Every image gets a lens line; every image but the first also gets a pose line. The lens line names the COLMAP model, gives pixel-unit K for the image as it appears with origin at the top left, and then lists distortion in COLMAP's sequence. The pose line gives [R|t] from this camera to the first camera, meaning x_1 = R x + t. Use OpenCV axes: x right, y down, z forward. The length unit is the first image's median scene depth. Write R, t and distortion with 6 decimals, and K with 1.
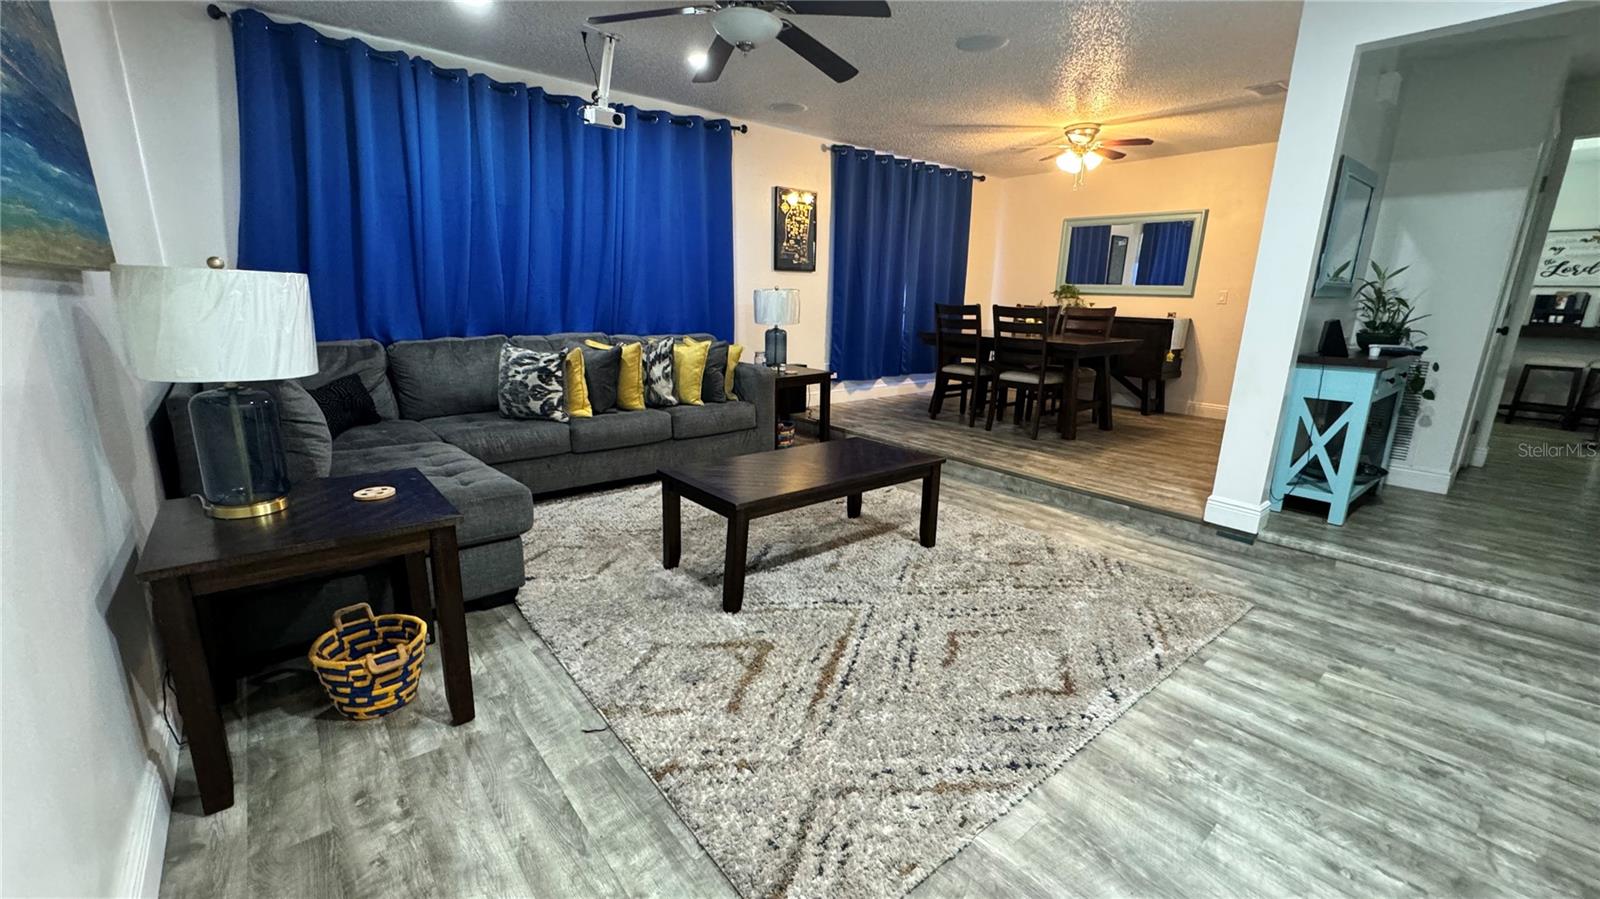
lens RADIAL K [[641.2, 0, 794.5], [0, 641.2, 444.9], [0, 0, 1]] dist [-0.002496, -0.000037]
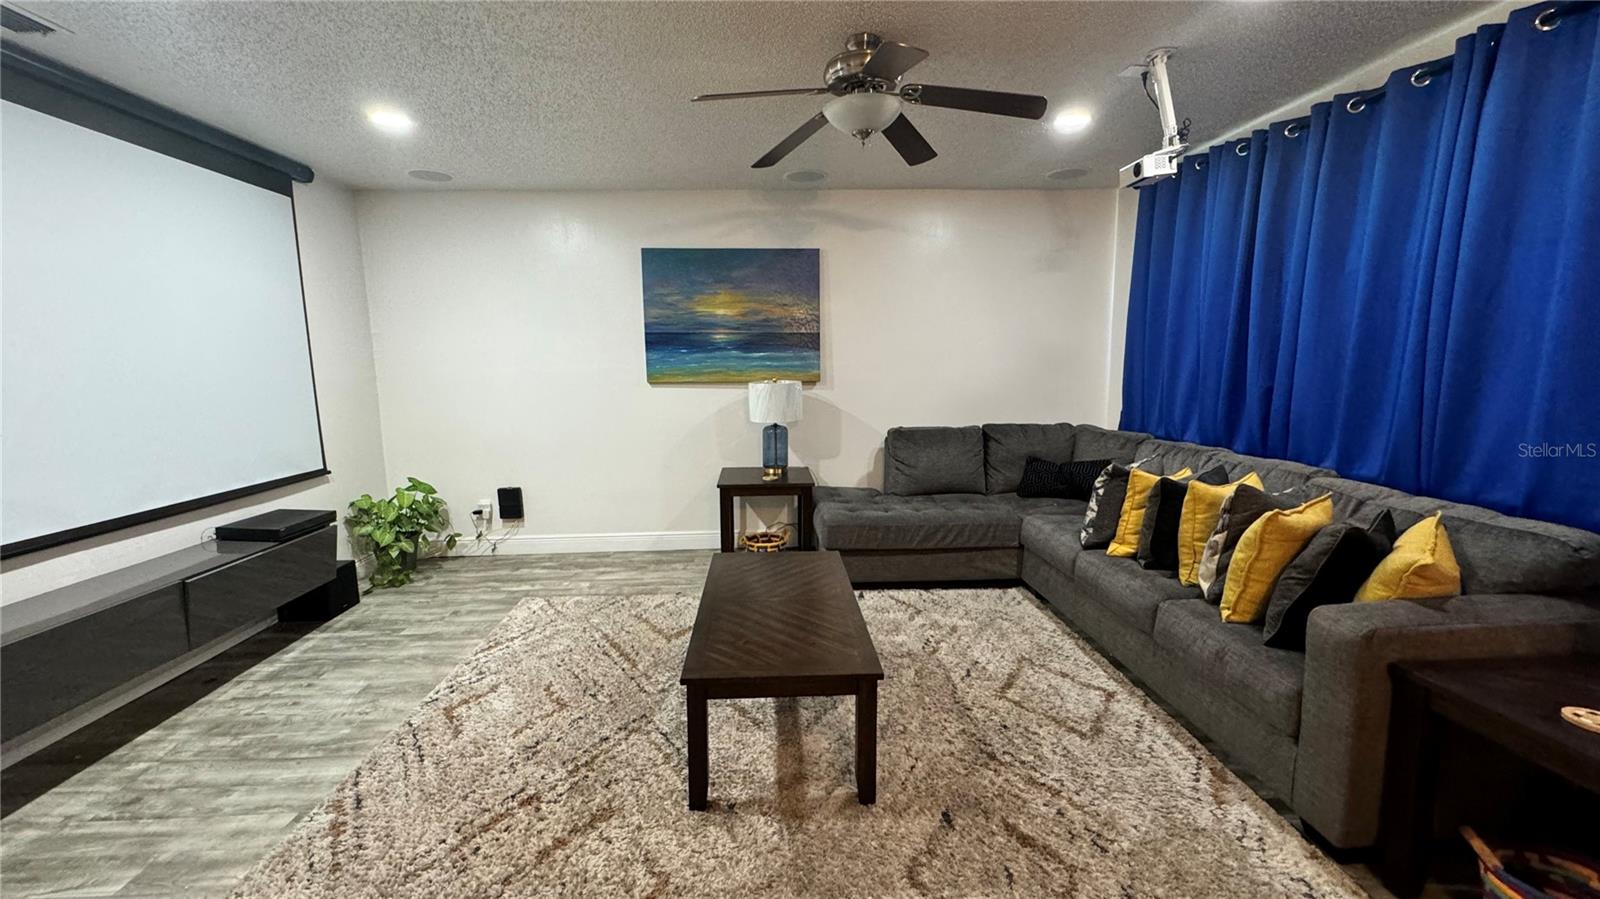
lens RADIAL K [[641.2, 0, 796.4], [0, 641.2, 461.6], [0, 0, 1]] dist [-0.002496, -0.000037]
pose [[-0.600653, 0.114150, -0.791319, 0.943174], [-0.184378, 0.943300, 0.276027, -0.546596], [0.777960, 0.311698, -0.545549, 2.032575]]
